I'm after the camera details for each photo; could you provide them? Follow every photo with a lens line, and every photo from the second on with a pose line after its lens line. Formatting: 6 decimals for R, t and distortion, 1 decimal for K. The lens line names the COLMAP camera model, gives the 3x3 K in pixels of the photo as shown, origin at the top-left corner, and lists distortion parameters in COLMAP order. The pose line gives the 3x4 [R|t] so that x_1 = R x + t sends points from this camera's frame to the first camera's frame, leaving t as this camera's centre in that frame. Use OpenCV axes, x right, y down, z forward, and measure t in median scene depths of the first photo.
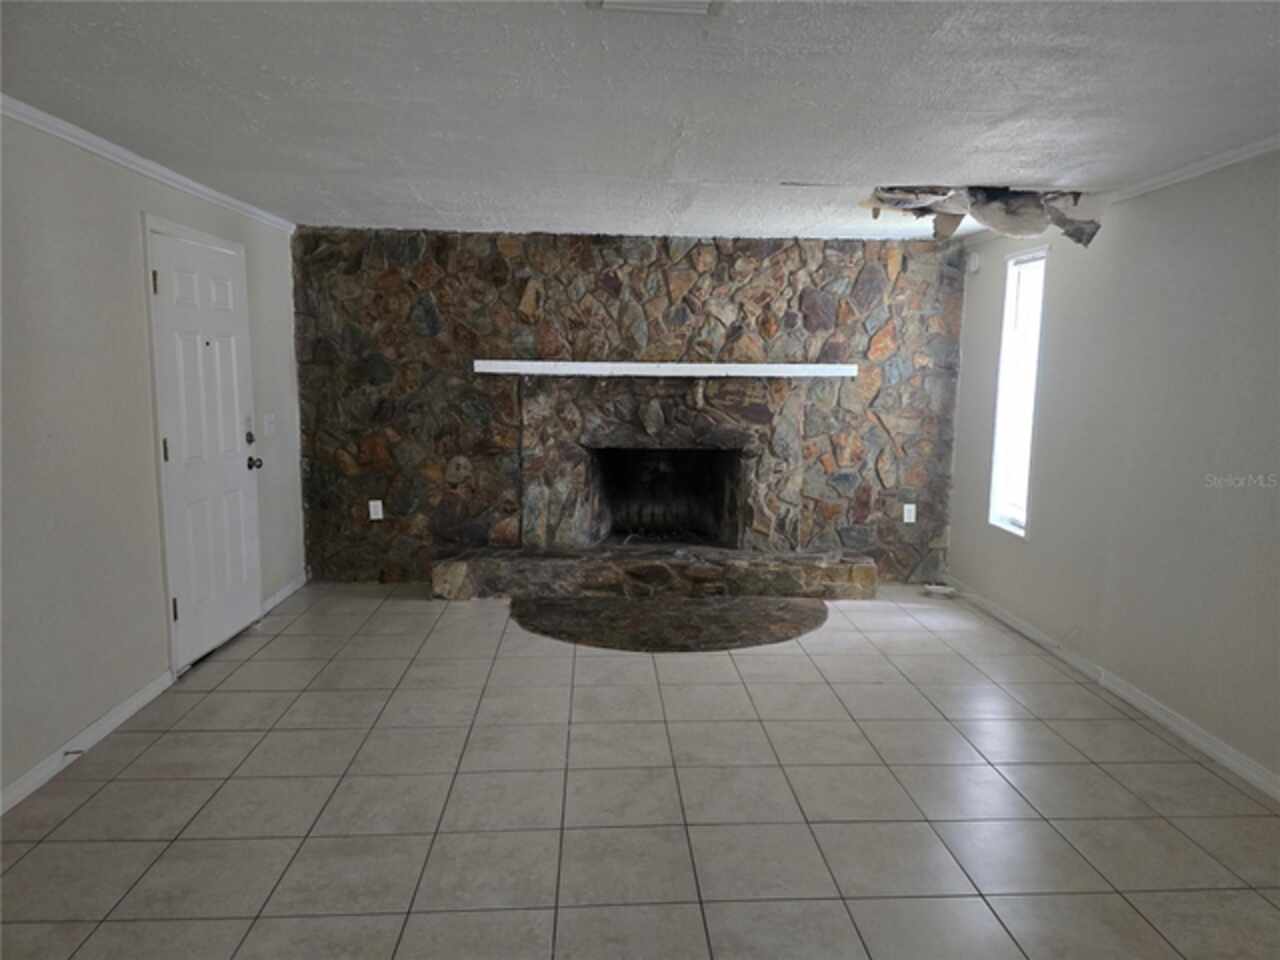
lens RADIAL K [[862.2, 0, 648.4], [0, 862.2, 473.7], [0, 0, 1]] dist [0.080829, -0.077032]
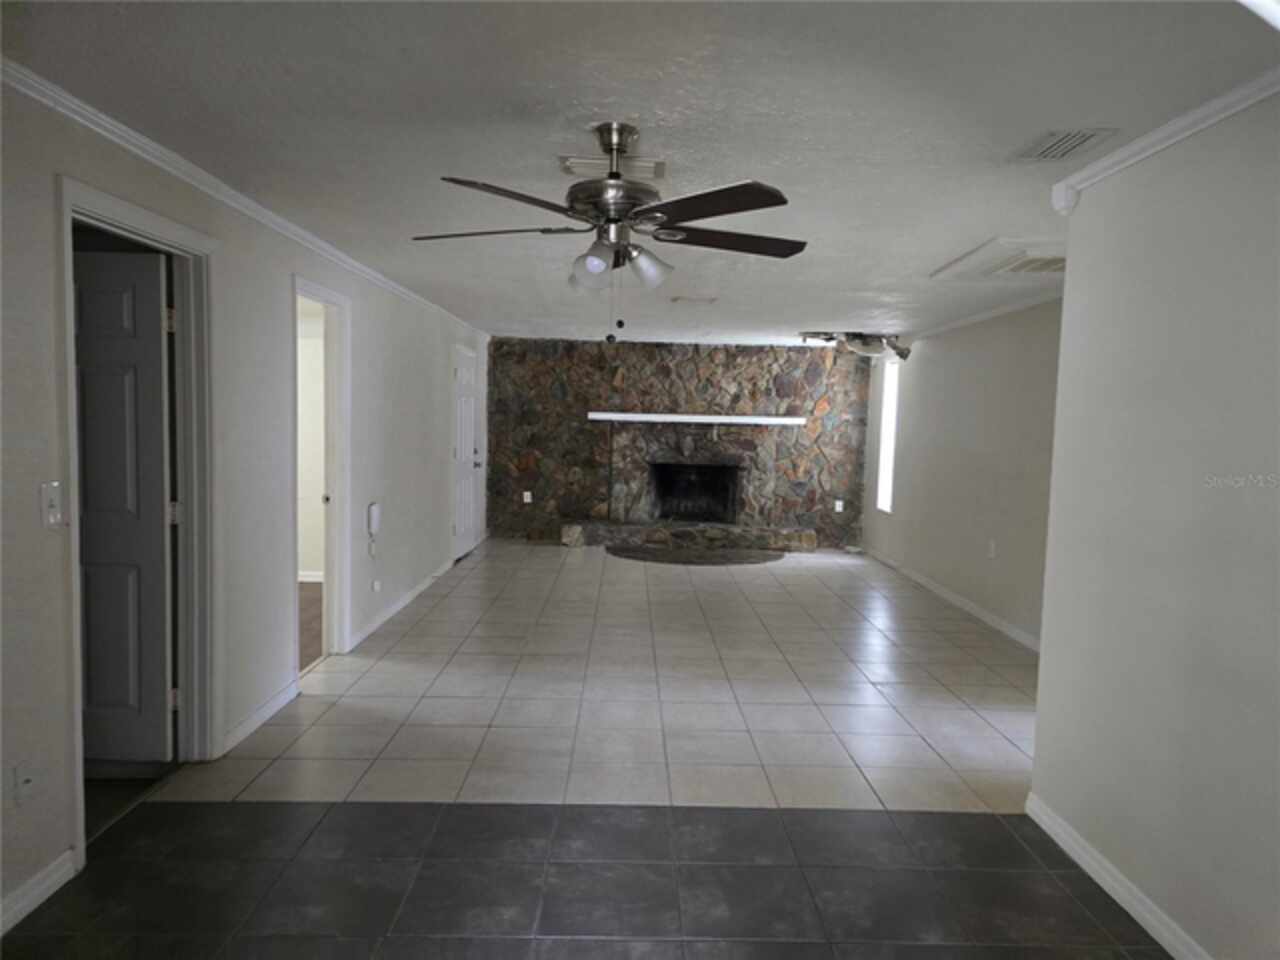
lens RADIAL K [[862.2, 0, 633.5], [0, 862.2, 486.1], [0, 0, 1]] dist [0.080829, -0.077032]
pose [[0.998465, 0.019529, -0.051836, -0.011750], [-0.022111, 0.998519, -0.049712, 0.103135], [0.050788, 0.050782, 0.997418, -0.729304]]
